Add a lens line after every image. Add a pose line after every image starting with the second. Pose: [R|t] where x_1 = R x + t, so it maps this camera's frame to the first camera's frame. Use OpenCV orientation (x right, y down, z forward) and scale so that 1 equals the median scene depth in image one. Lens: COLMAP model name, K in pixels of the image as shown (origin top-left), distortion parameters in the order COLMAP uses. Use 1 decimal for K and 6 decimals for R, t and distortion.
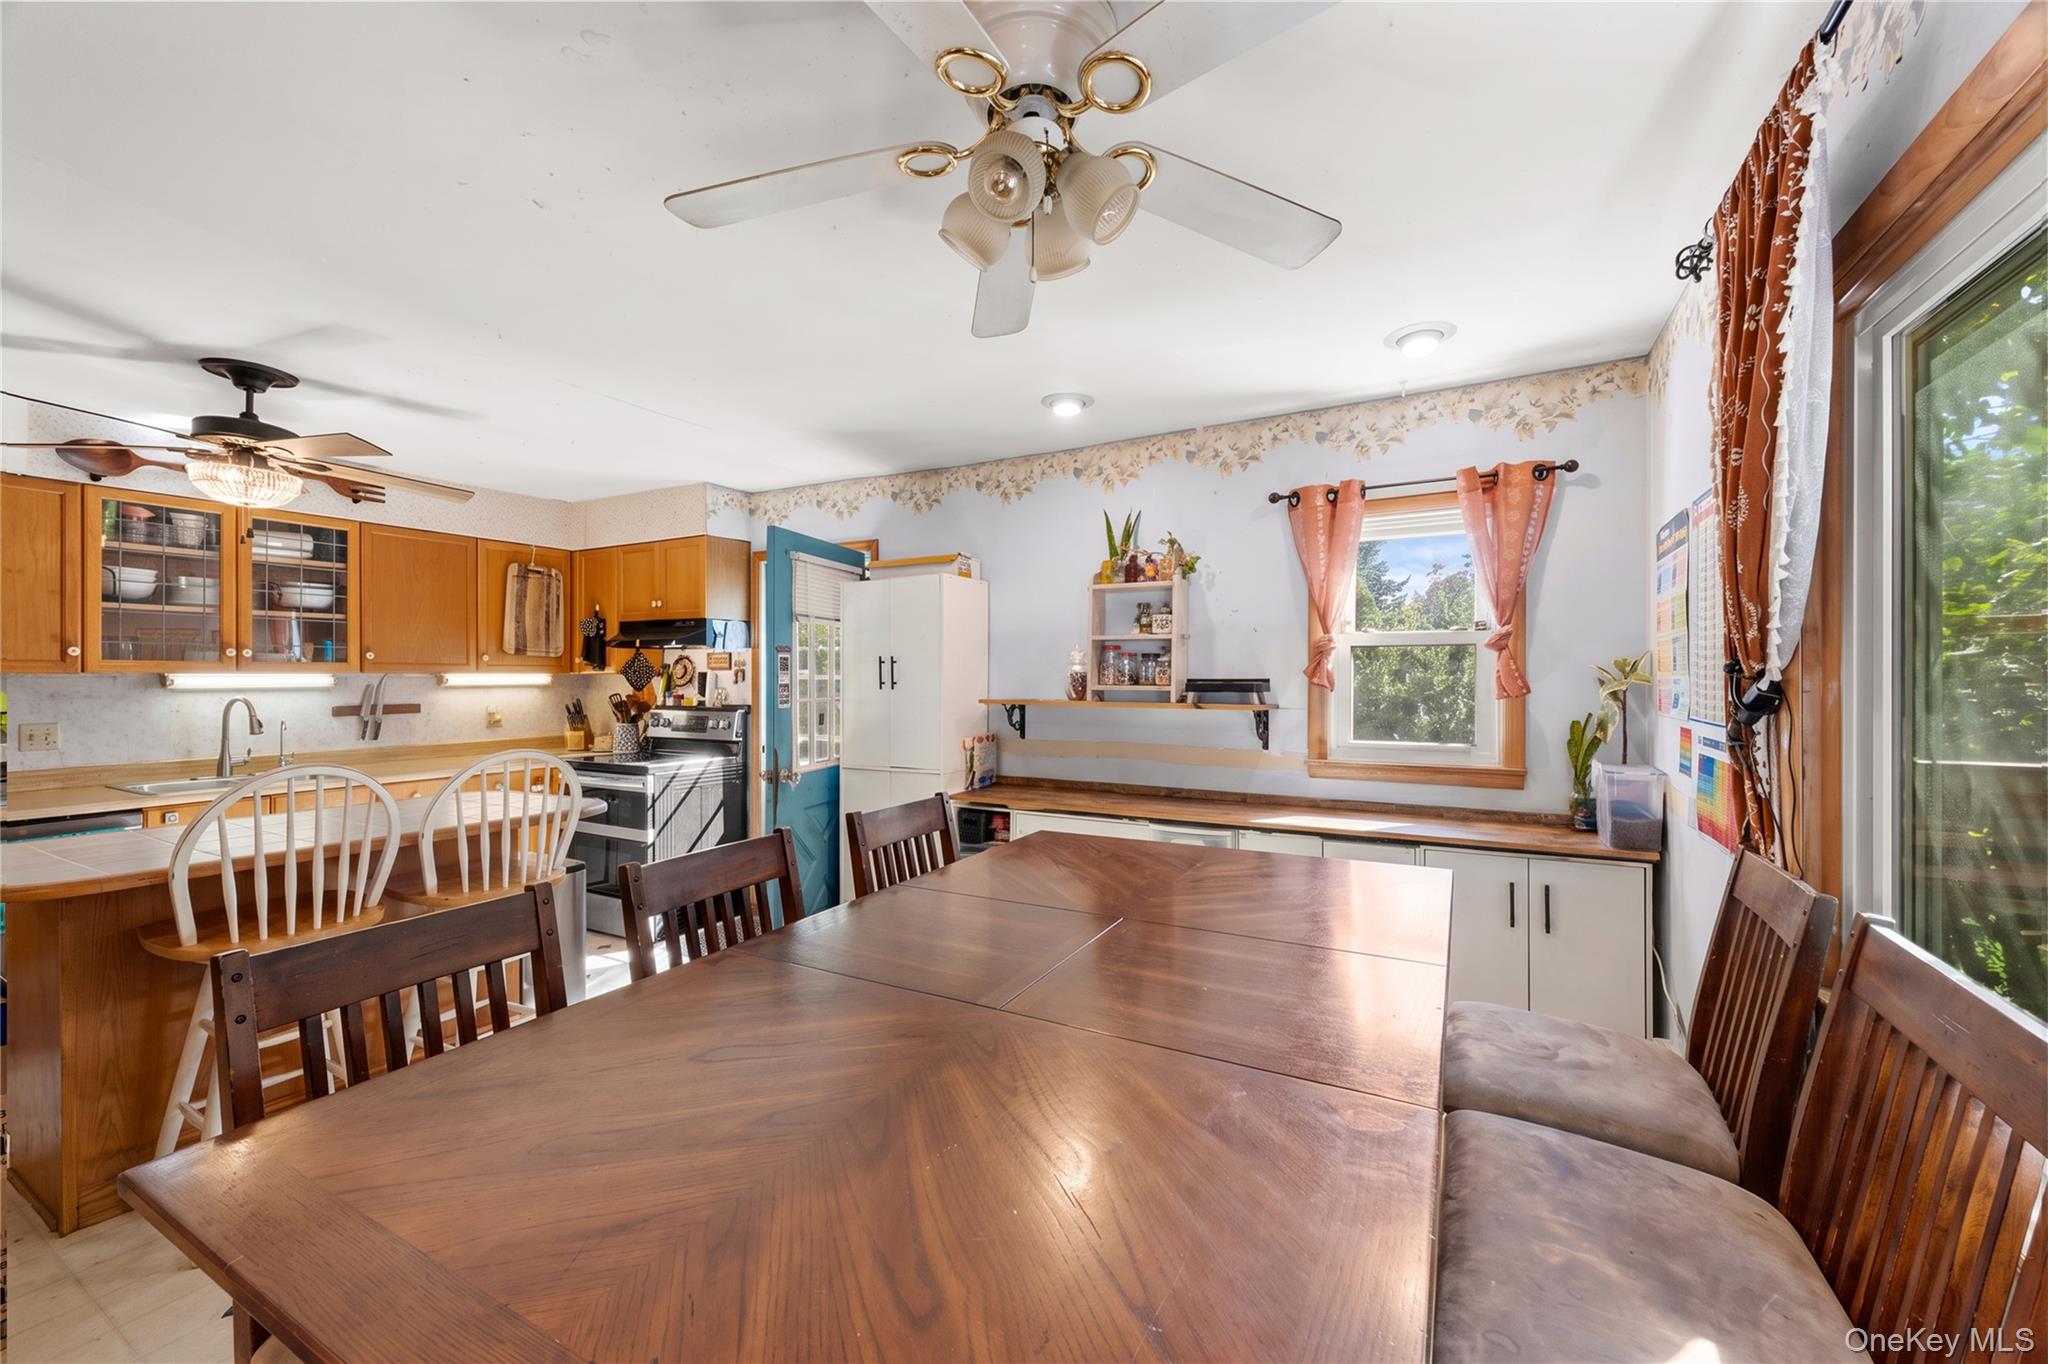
lens RADIAL K [[822.5, 0, 1036.3], [0, 822.5, 678.6], [0, 0, 1]] dist [0.009914, 0.000426]
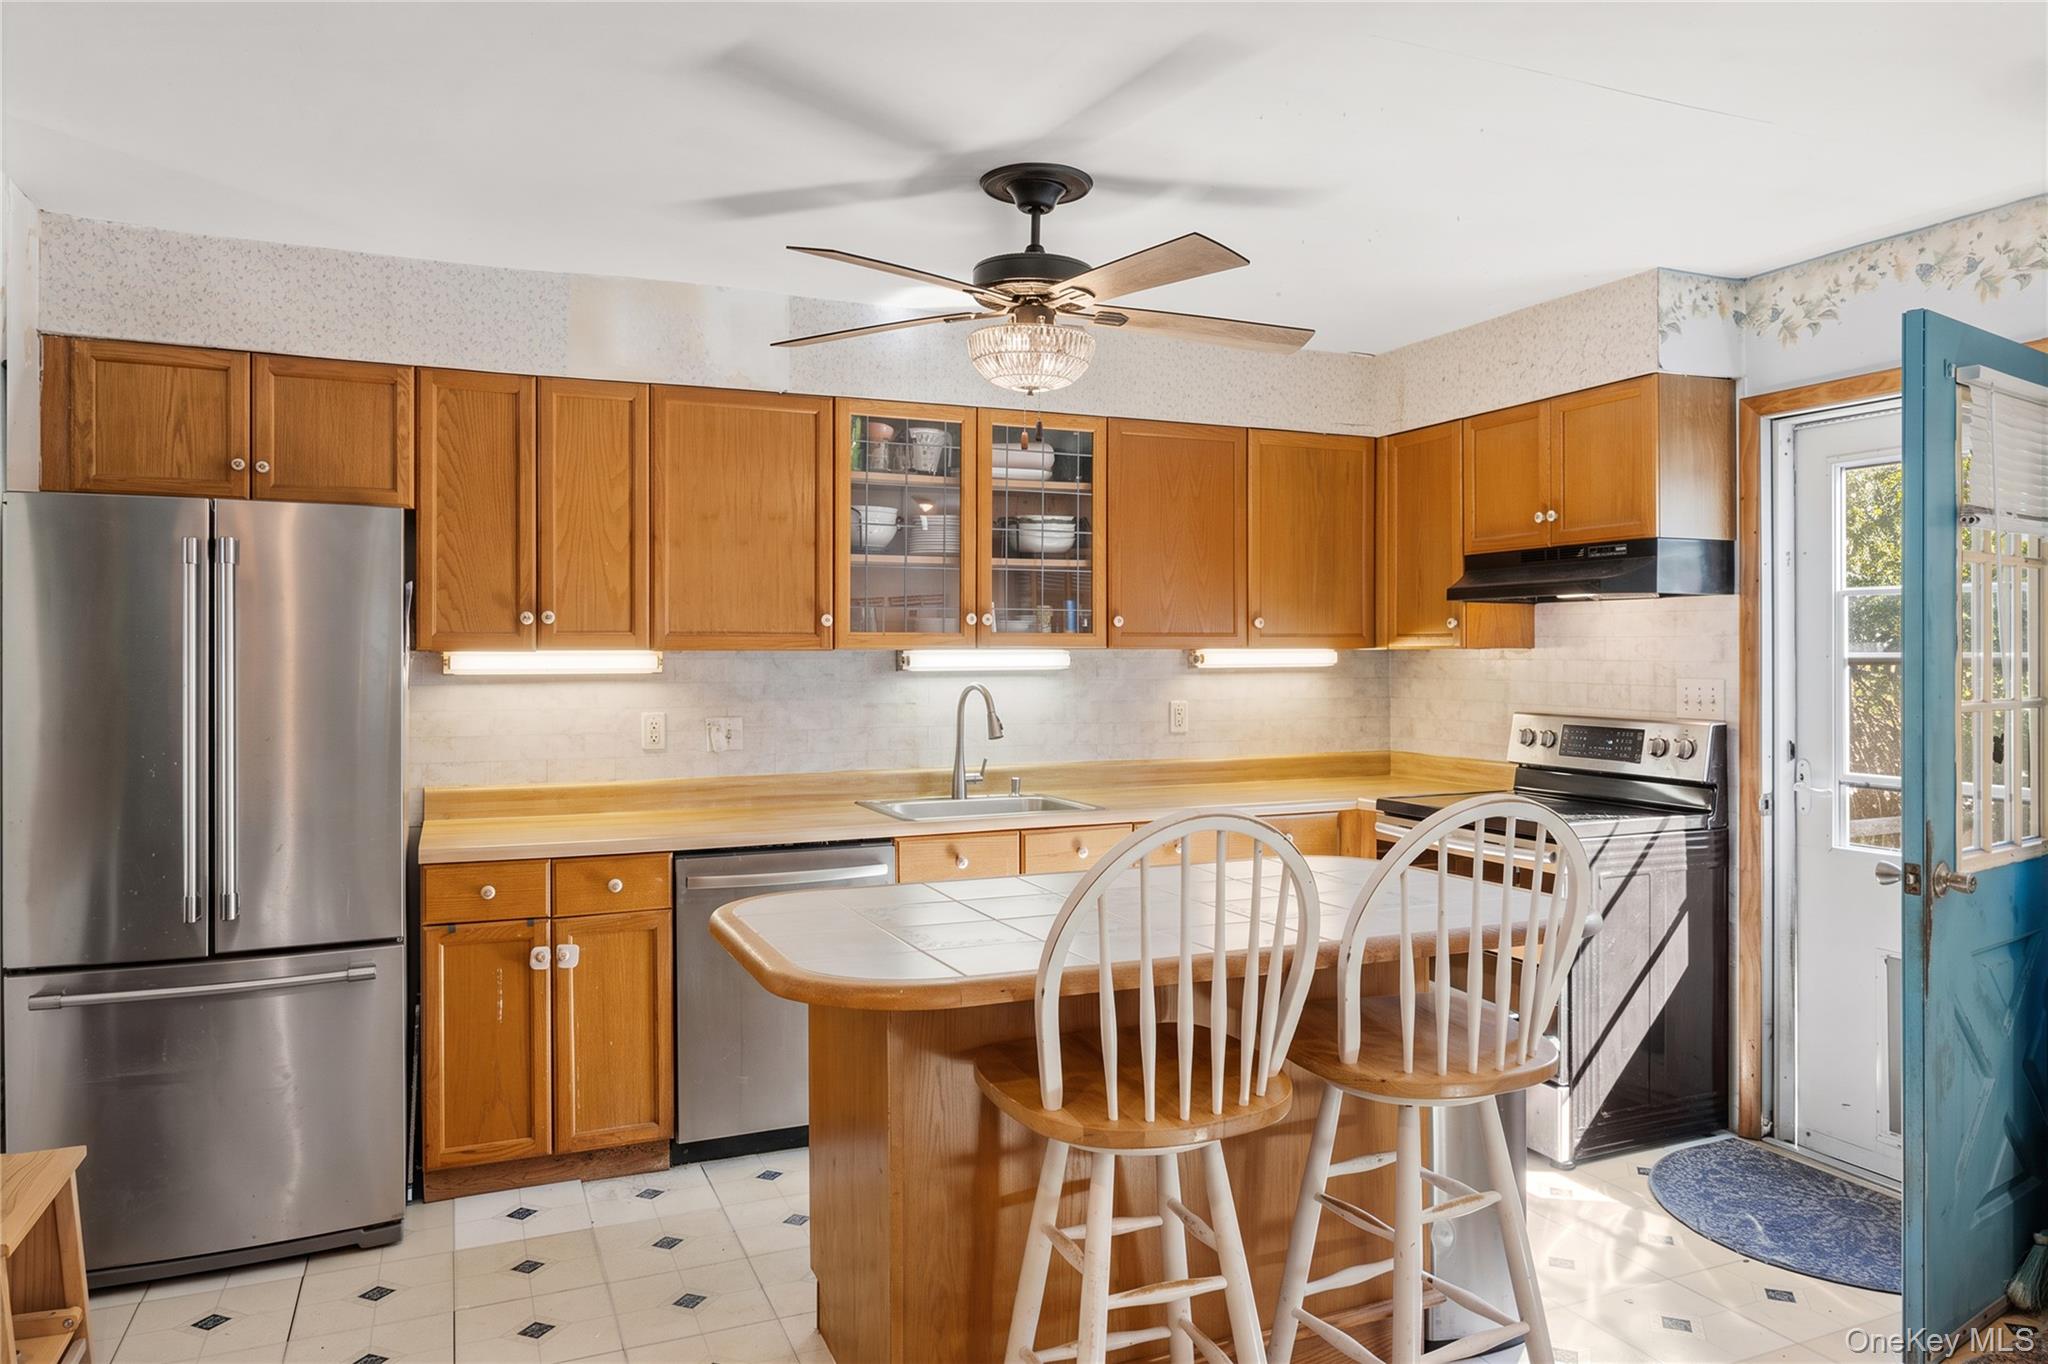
lens RADIAL K [[1358.0, 0, 1019.4], [0, 1358.0, 647.1], [0, 0, 1]] dist [-0.003643, -0.002288]
pose [[0.795830, -0.007081, -0.605479, -0.250129], [0.000768, 0.999943, -0.010686, 0.003147], [0.605520, 0.008039, 0.795789, 0.121258]]
